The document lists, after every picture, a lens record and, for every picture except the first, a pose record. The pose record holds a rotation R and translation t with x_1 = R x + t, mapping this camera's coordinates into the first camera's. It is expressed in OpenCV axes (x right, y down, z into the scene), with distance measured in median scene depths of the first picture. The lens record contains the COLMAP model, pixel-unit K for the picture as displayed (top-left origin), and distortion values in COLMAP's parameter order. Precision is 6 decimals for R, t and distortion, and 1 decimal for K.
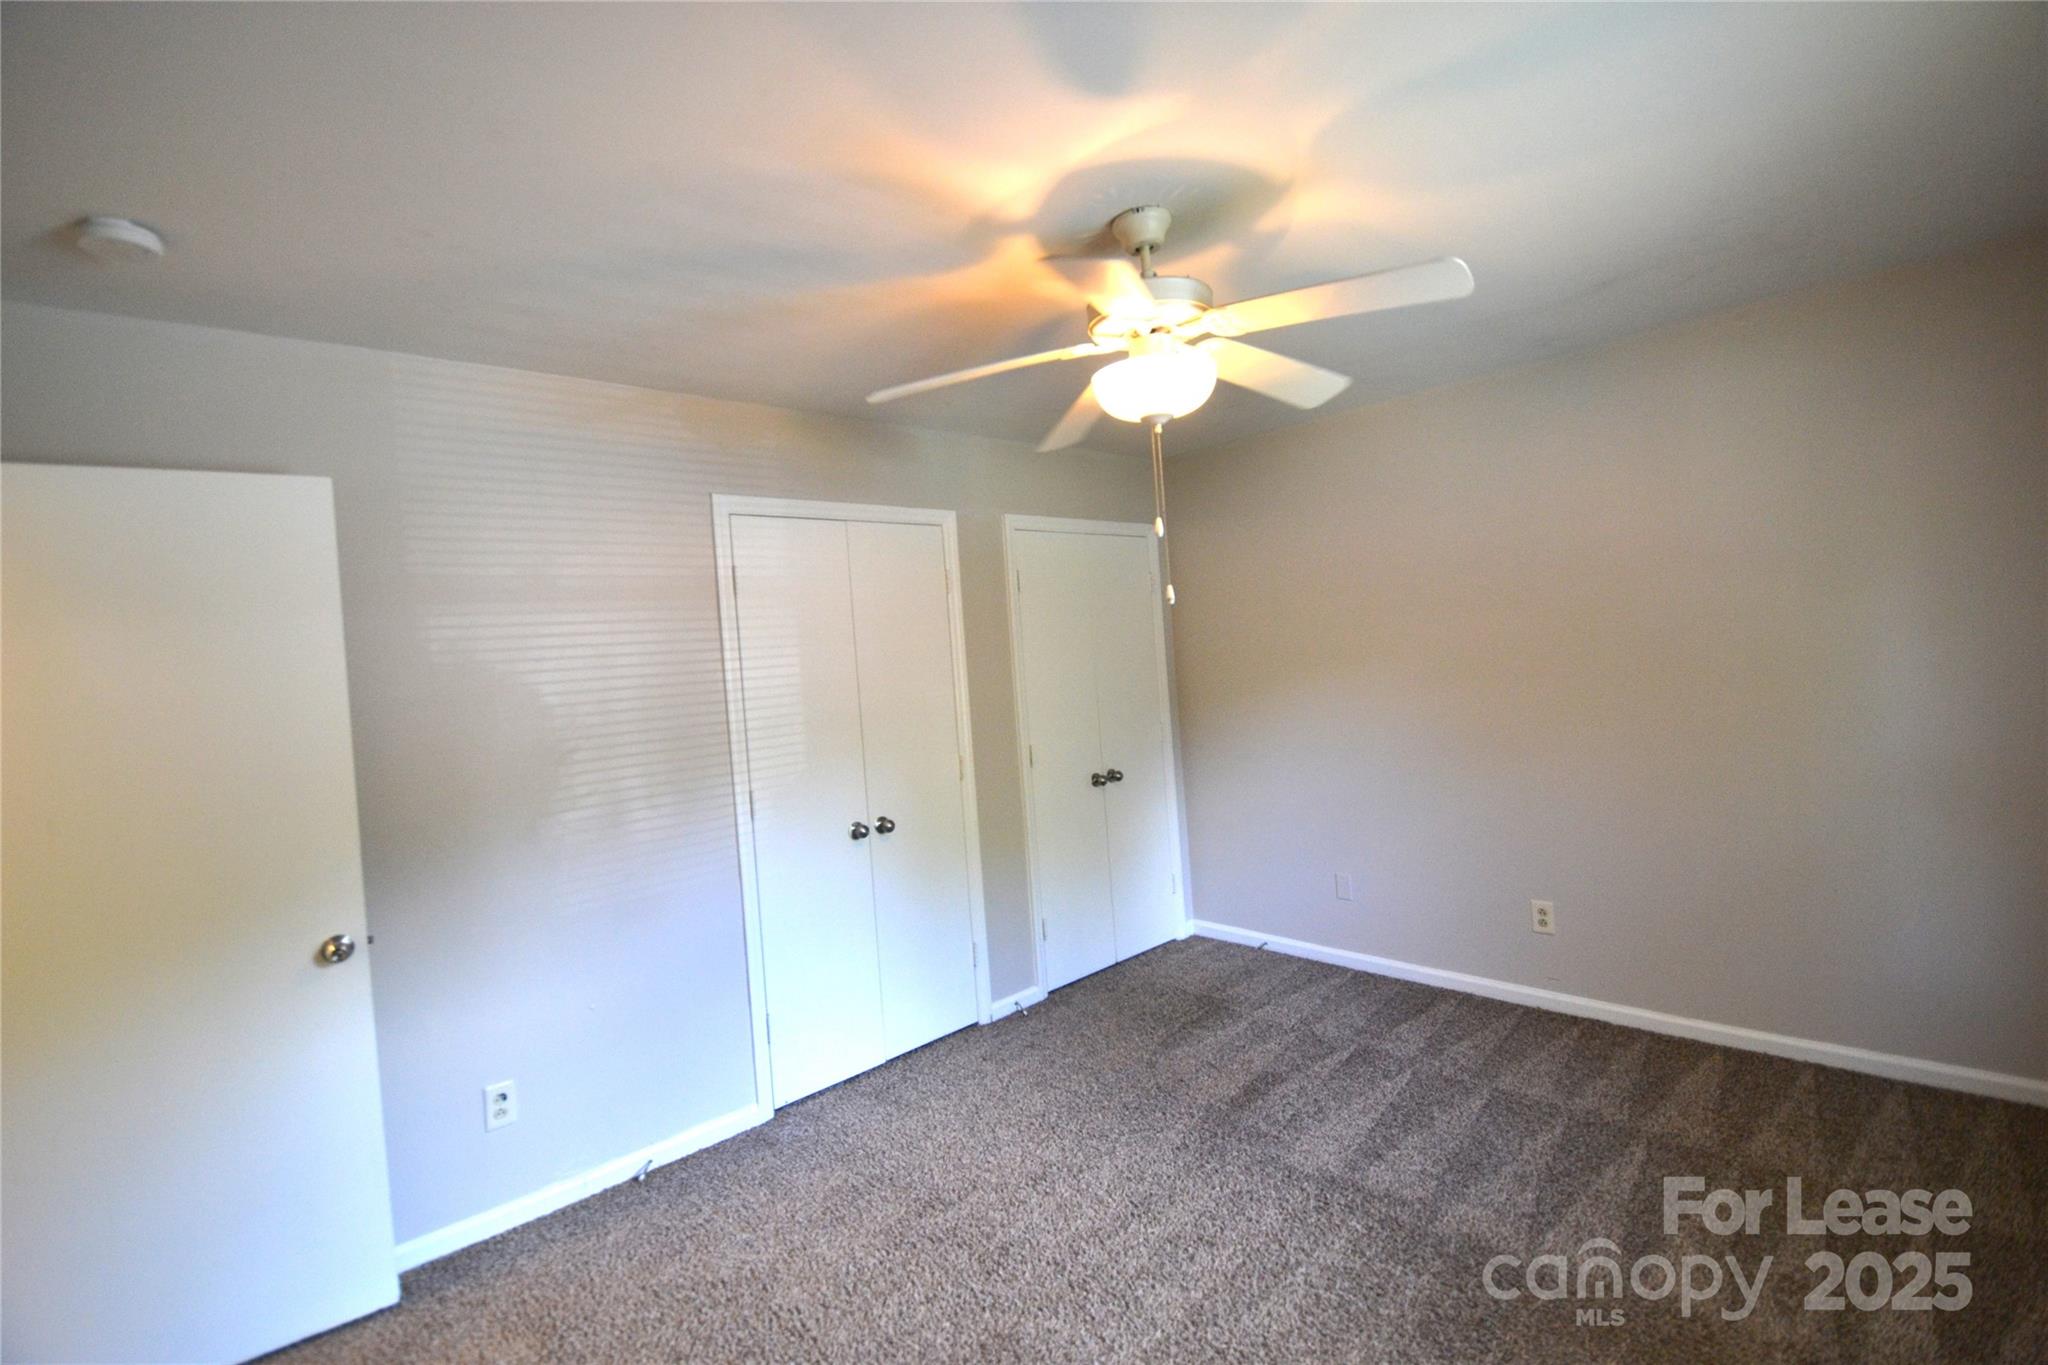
lens RADIAL K [[916.7, 0, 1024.6], [0, 916.7, 661.4], [0, 0, 1]] dist [0.017366, -0.023163]
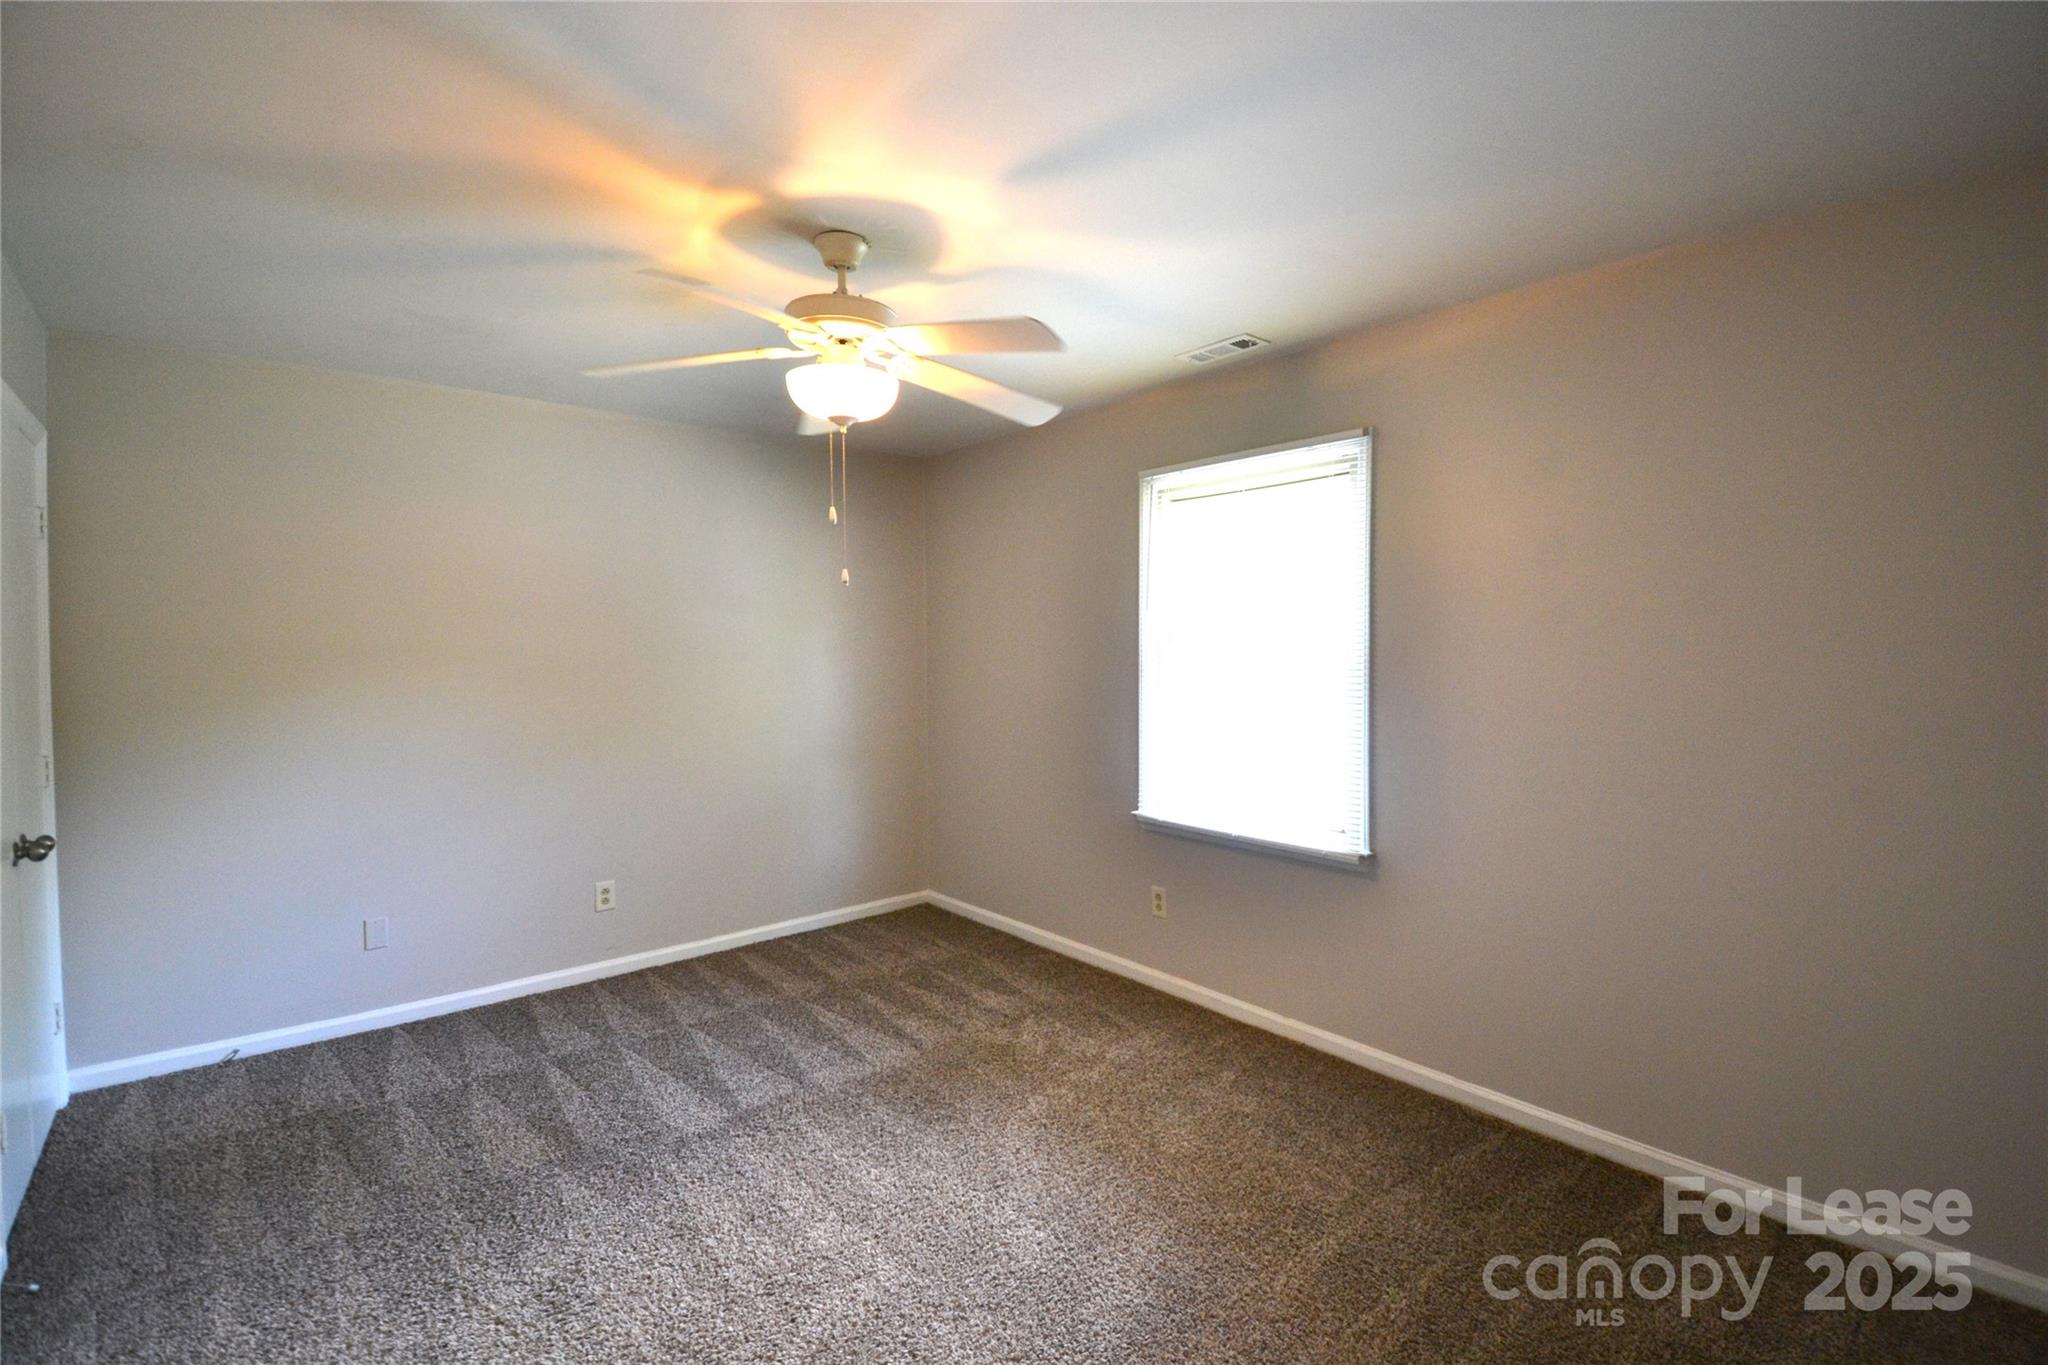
lens RADIAL K [[916.7, 0, 1024.6], [0, 916.7, 661.4], [0, 0, 1]] dist [0.017366, -0.023163]
pose [[0.040274, 0.055214, 0.997662, -0.610832], [0.009037, 0.998411, -0.055620, 0.061717], [-0.999148, 0.011256, 0.039712, 0.471171]]
